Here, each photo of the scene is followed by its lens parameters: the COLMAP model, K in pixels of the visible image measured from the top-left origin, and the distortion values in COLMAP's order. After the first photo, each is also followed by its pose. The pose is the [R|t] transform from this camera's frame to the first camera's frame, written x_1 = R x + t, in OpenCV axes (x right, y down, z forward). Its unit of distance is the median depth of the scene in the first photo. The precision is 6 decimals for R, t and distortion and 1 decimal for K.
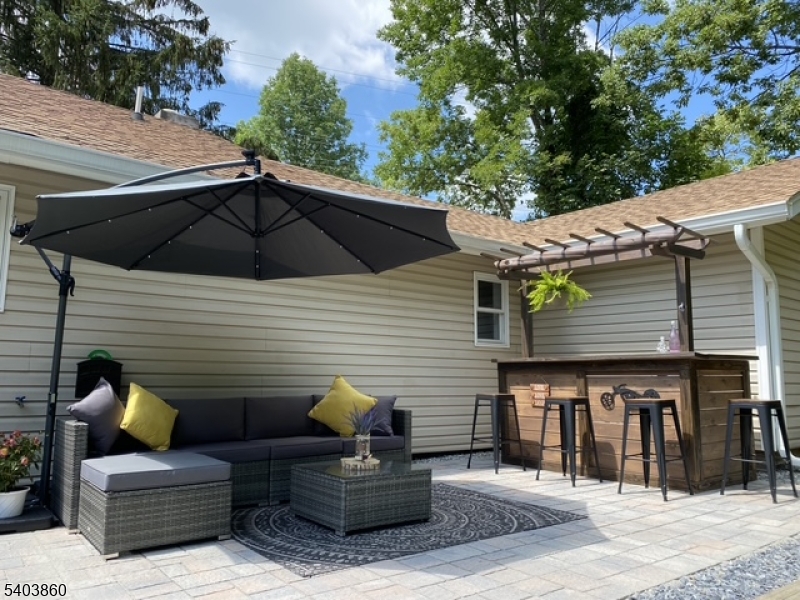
lens RADIAL K [[598.0, 0, 400.0], [0, 598.0, 300.0], [0, 0, 1]] dist [-0.001125, -0.000331]
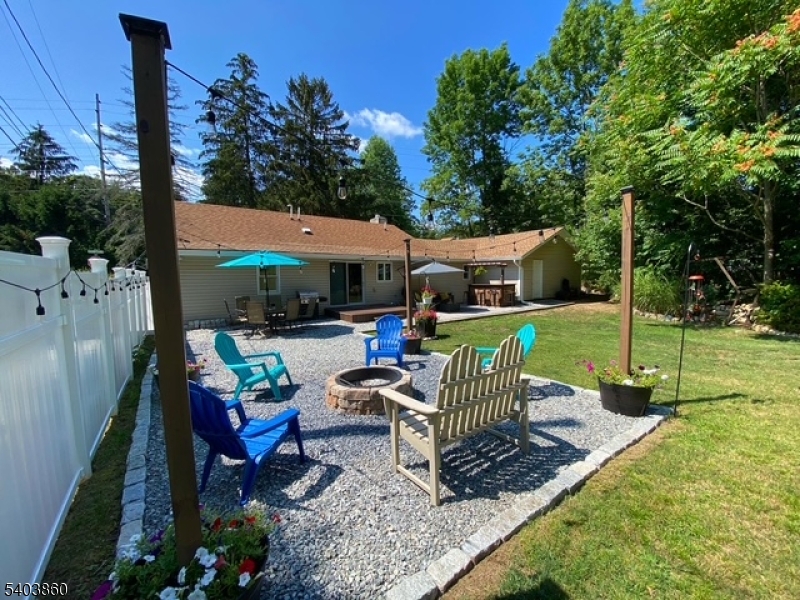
lens RADIAL K [[318.2, 0, 401.8], [0, 318.2, 299.3], [0, 0, 1]] dist [0.000426, 0.000094]
pose [[0.999571, -0.020766, -0.020632, -0.350027], [0.024713, 0.976399, 0.214555, -0.370411], [0.015690, -0.214973, 0.976494, -1.673959]]
